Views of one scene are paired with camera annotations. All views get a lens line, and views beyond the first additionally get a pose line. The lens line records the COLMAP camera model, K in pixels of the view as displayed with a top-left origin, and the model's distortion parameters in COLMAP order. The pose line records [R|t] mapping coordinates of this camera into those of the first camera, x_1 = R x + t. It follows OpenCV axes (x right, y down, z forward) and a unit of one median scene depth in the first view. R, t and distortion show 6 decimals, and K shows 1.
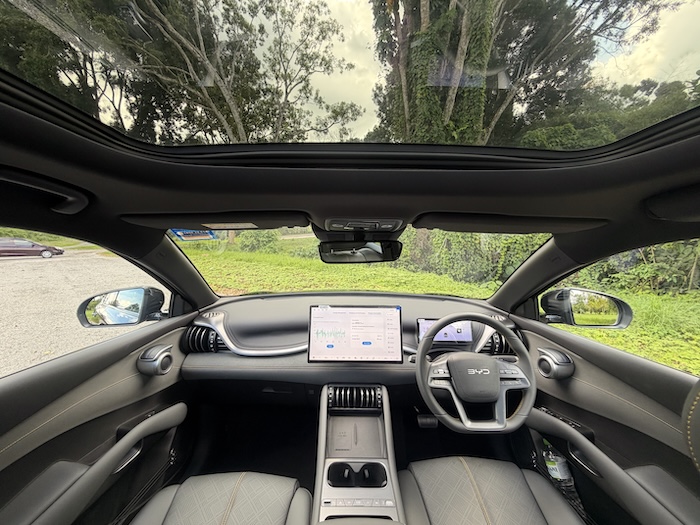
lens RADIAL K [[281.0, 0, 348.1], [0, 281.0, 260.2], [0, 0, 1]] dist [0.001281, 0.000025]
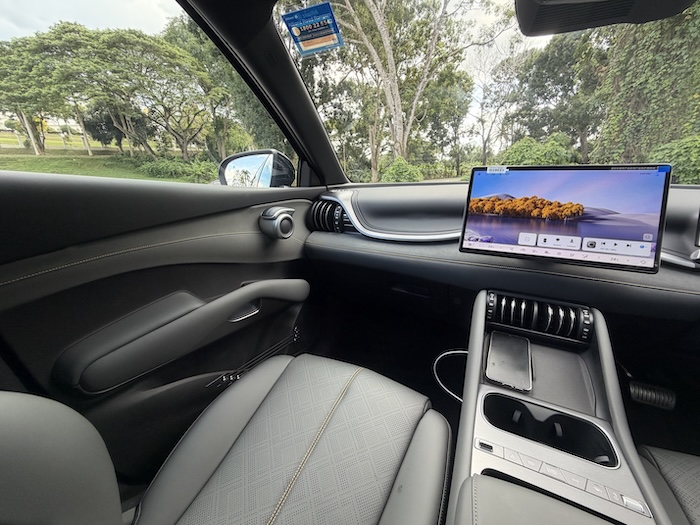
lens RADIAL K [[281.0, 0, 348.1], [0, 281.0, 260.2], [0, 0, 1]] dist [0.001281, 0.000025]
pose [[0.885784, 0.126878, -0.446417, -0.071241], [-0.043157, 0.980255, 0.192970, 0.246888], [0.462086, -0.151663, 0.873770, 0.270006]]
